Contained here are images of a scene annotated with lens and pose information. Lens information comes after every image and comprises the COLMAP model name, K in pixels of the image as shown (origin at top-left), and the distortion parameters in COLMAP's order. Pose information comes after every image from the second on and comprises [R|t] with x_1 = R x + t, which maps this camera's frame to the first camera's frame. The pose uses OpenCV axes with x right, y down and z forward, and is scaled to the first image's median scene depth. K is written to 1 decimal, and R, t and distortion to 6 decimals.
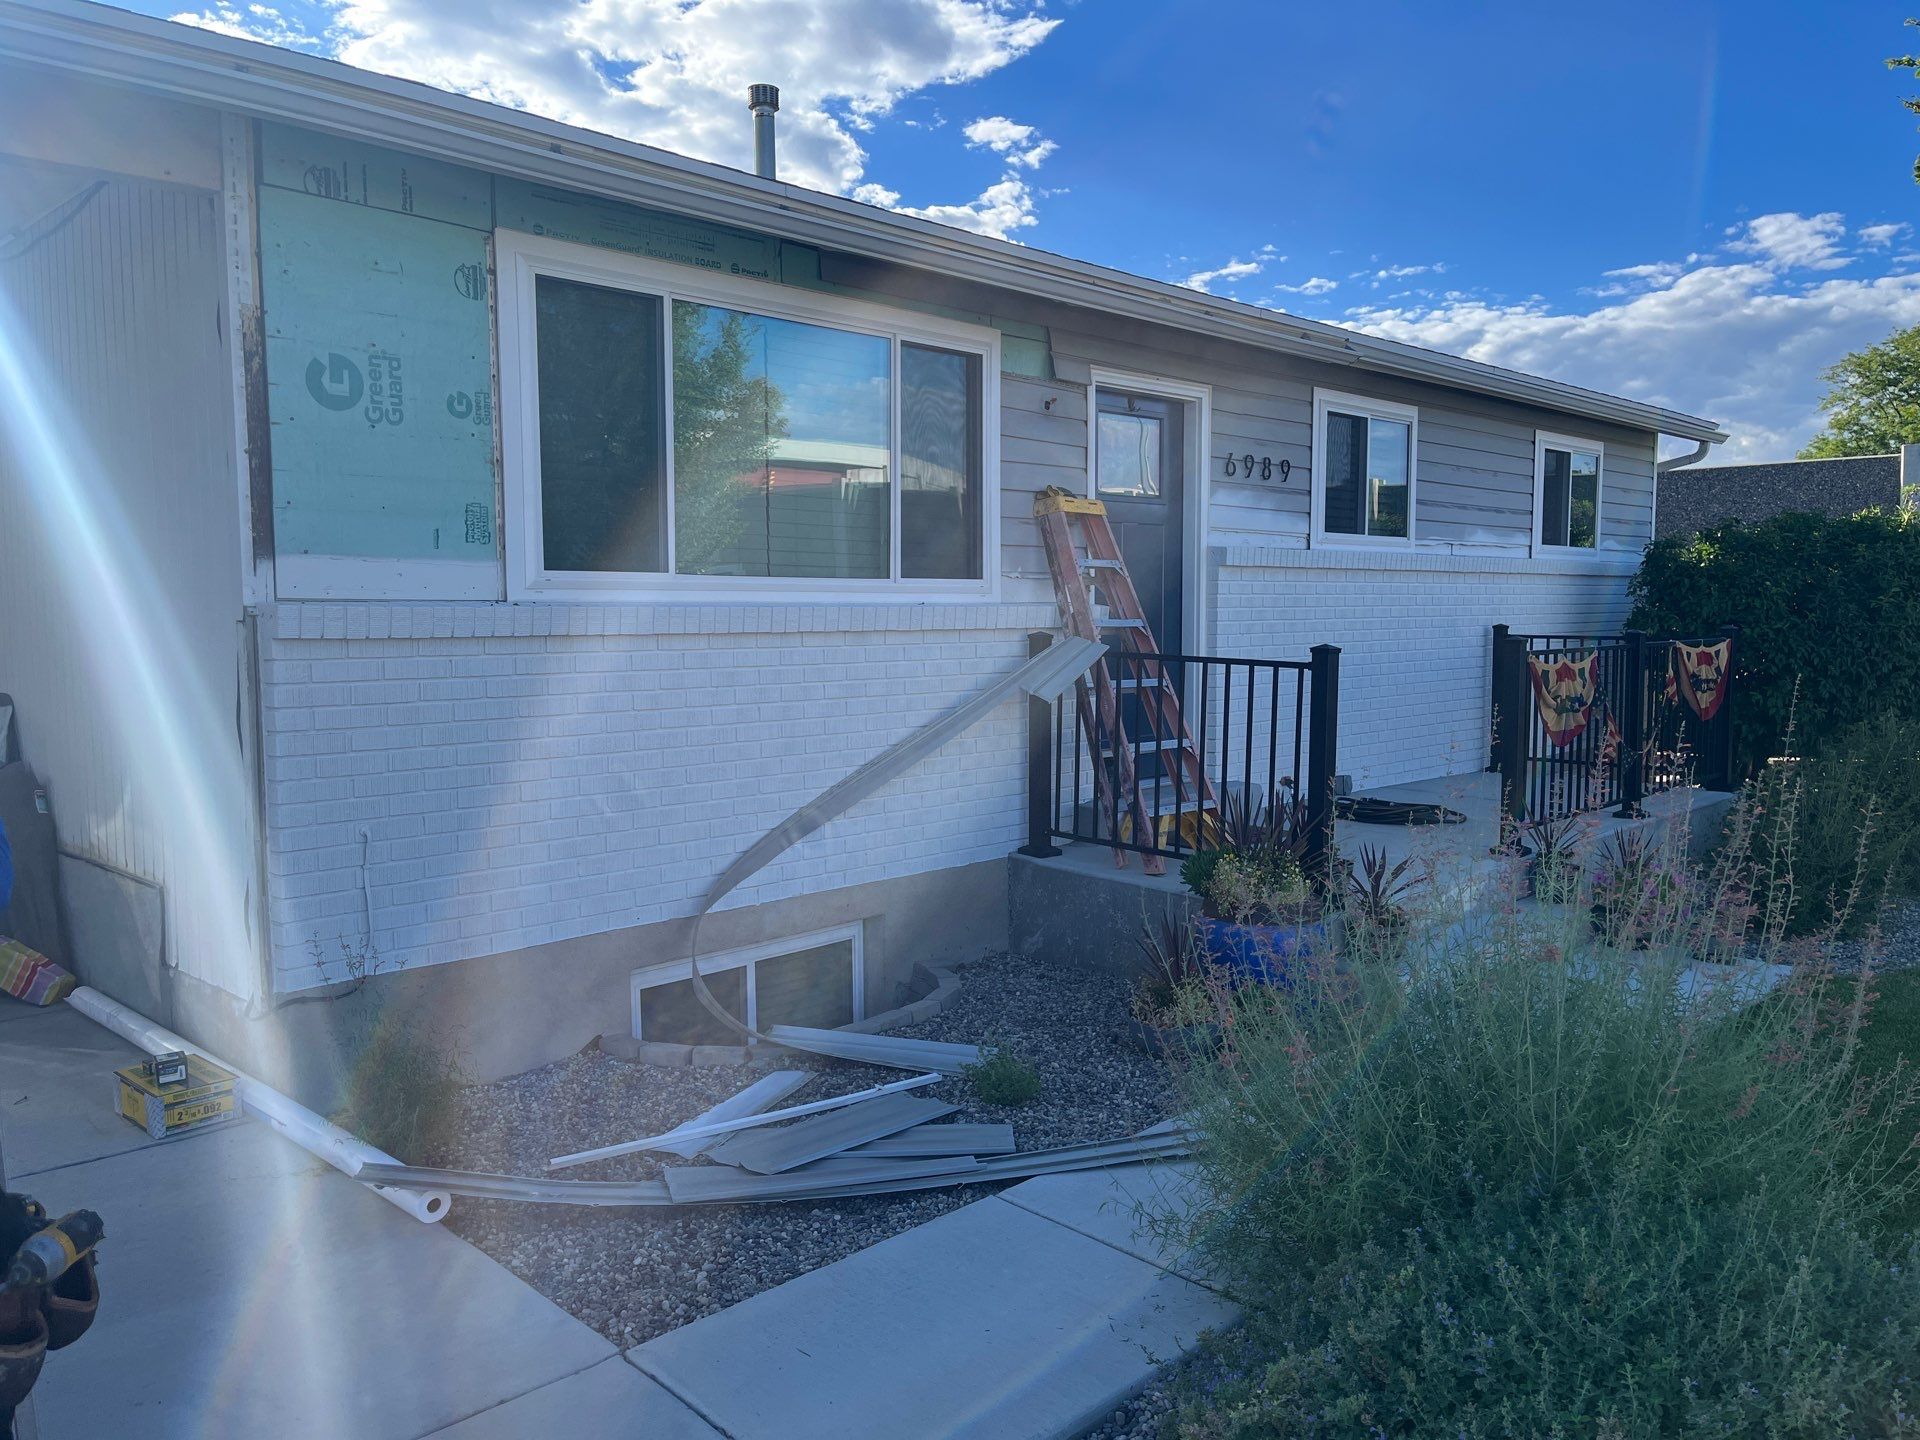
lens RADIAL K [[1439.0, 0, 969.6], [0, 1439.0, 721.8], [0, 0, 1]] dist [0.034002, -0.046770]
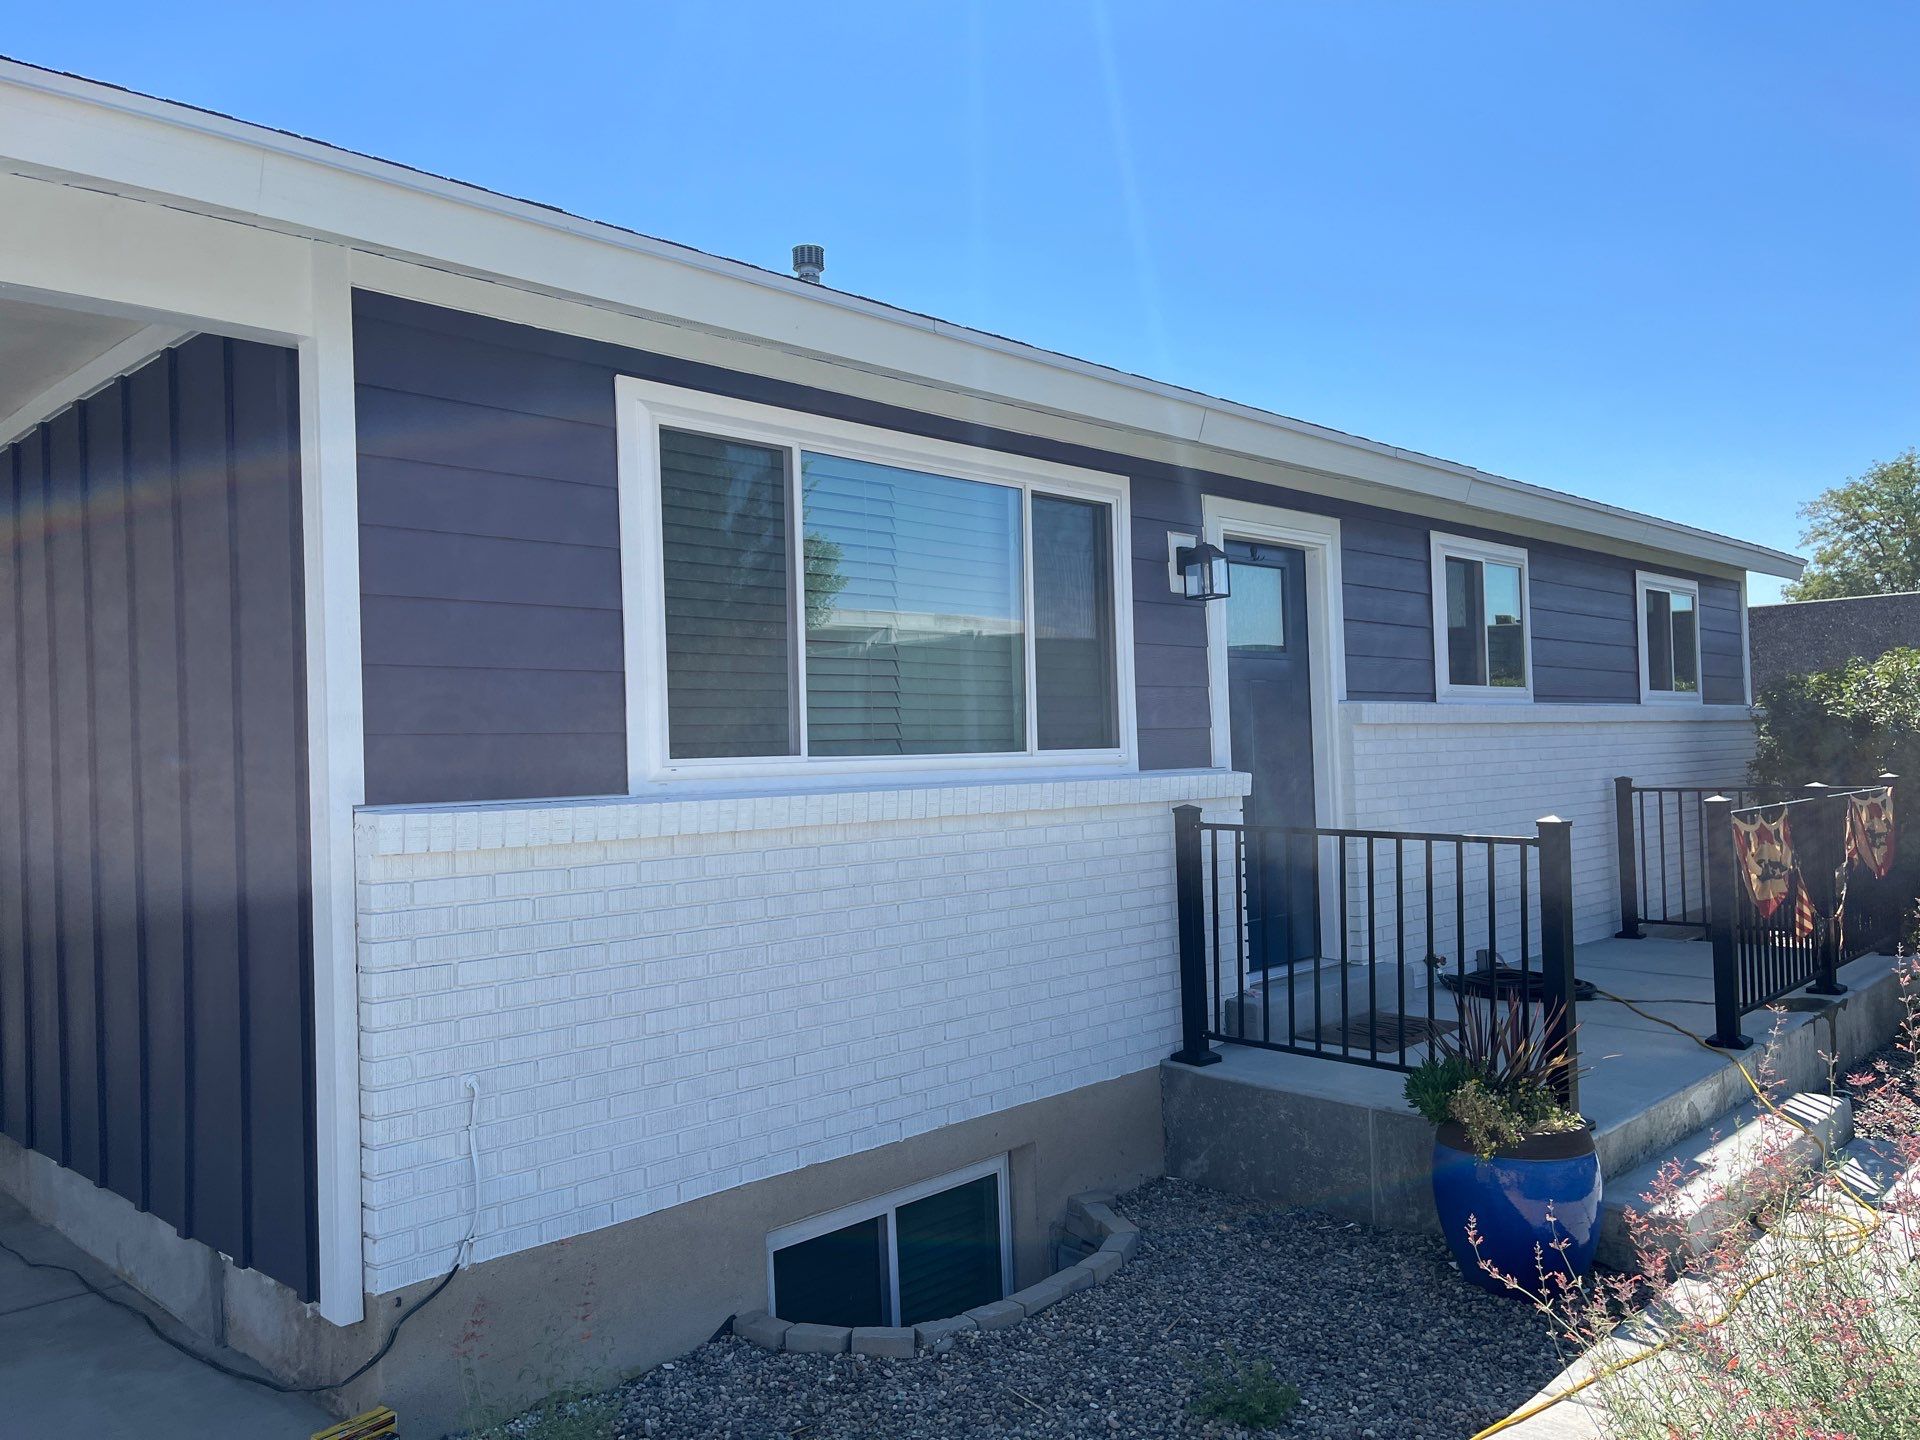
lens RADIAL K [[1439.0, 0, 954.8], [0, 1439.0, 723.1], [0, 0, 1]] dist [0.034002, -0.046770]
pose [[0.999616, -0.027433, 0.003878, -0.088919], [0.027689, 0.994029, -0.105543, -0.021775], [-0.000960, 0.105610, 0.994407, 0.100578]]
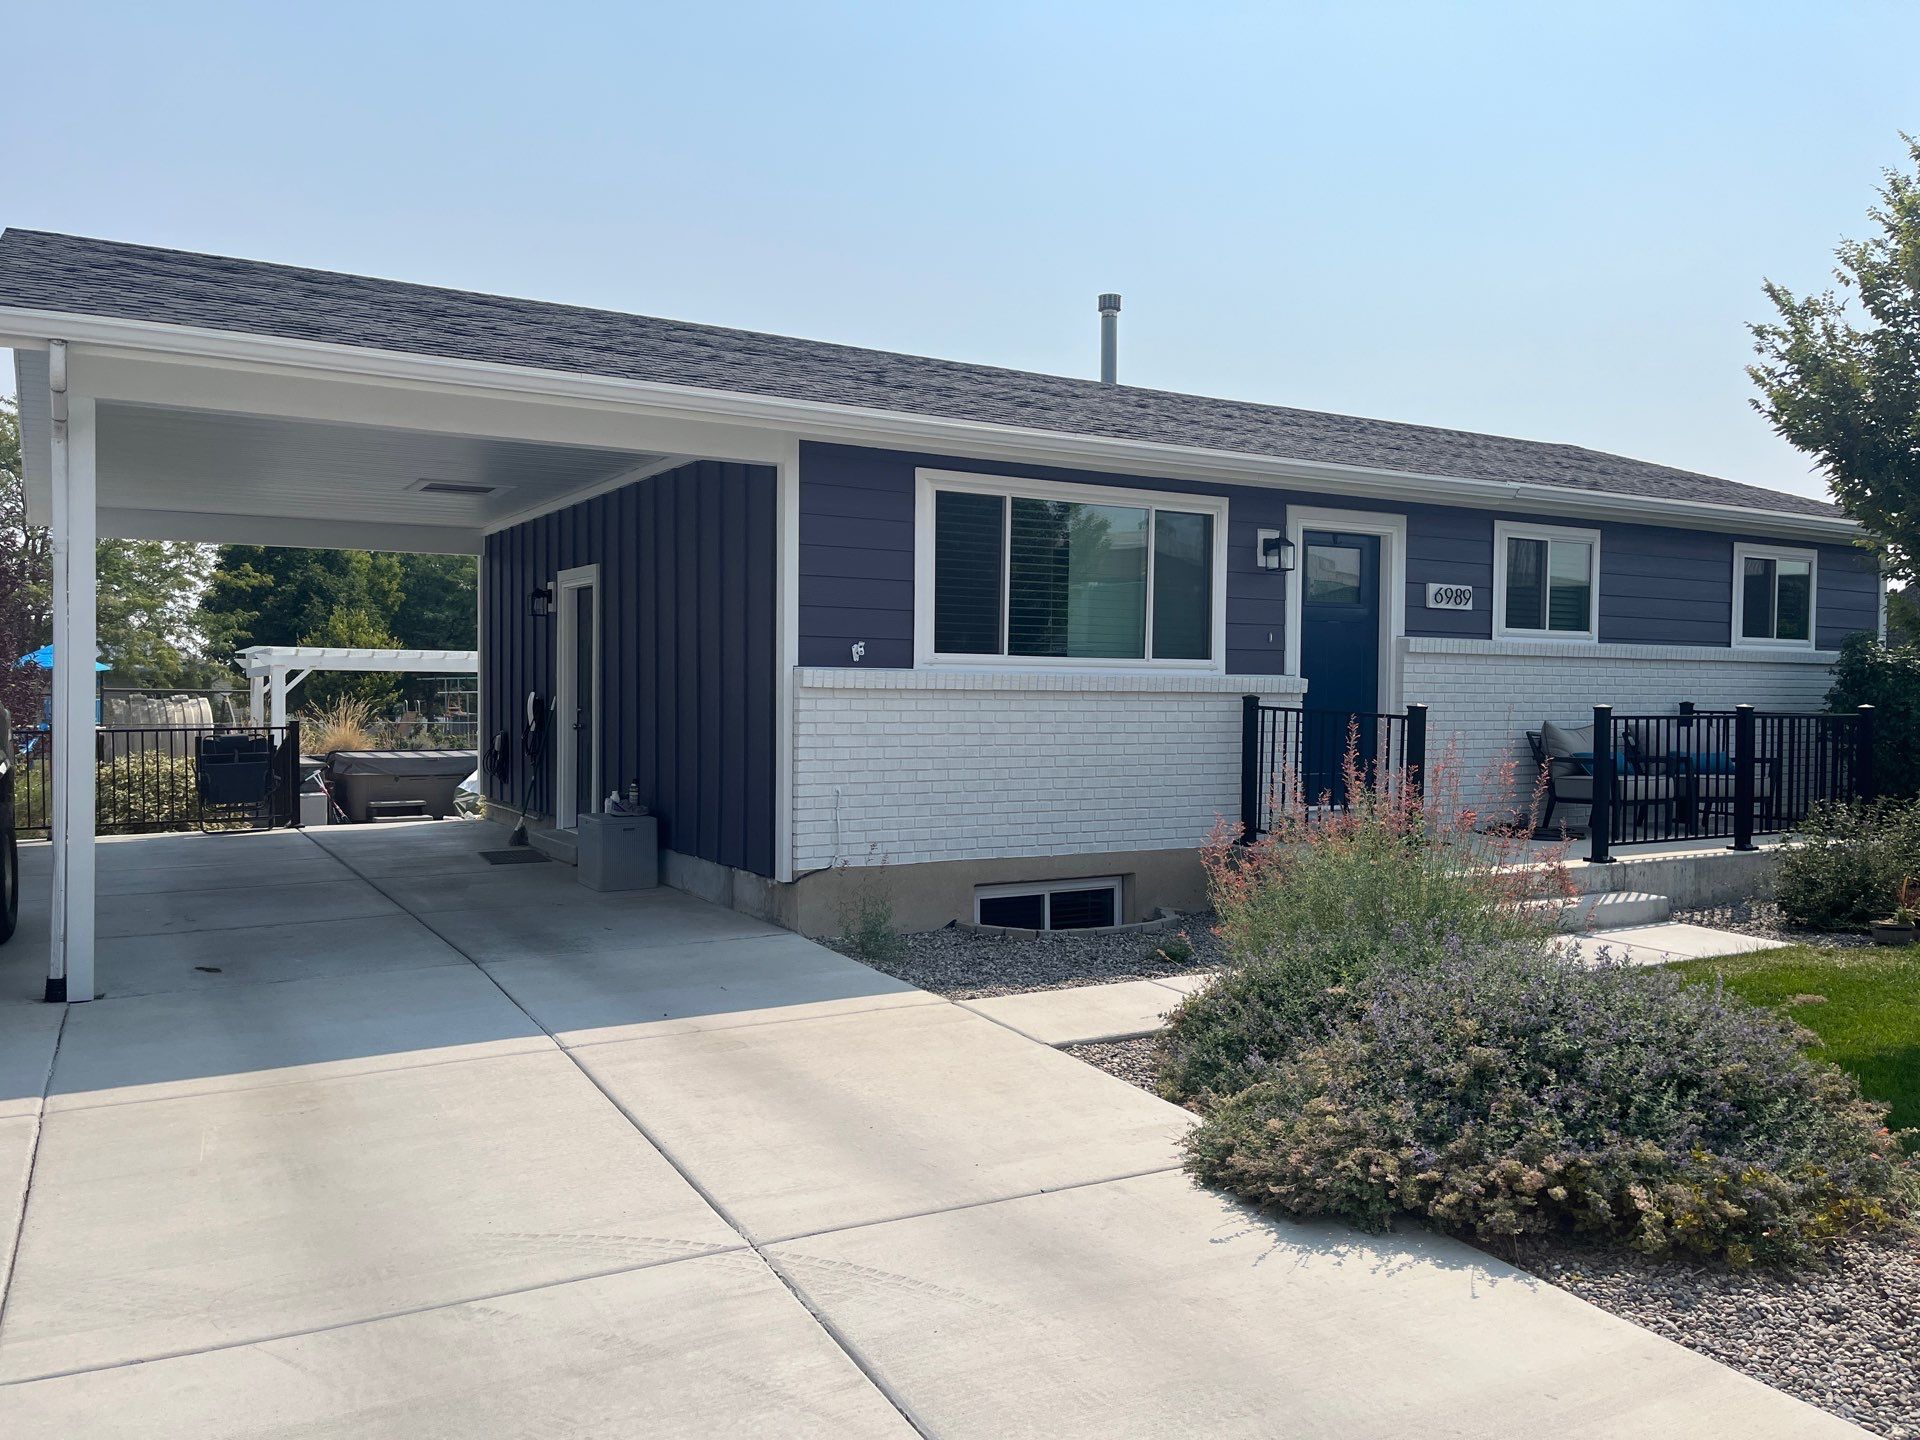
lens RADIAL K [[1439.0, 0, 952.8], [0, 1439.0, 718.0], [0, 0, 1]] dist [0.034002, -0.046770]
pose [[0.961445, 0.020379, -0.274240, 0.152707], [-0.036619, 0.997857, -0.054227, 0.050130], [0.272547, 0.062179, 0.960131, -0.490917]]
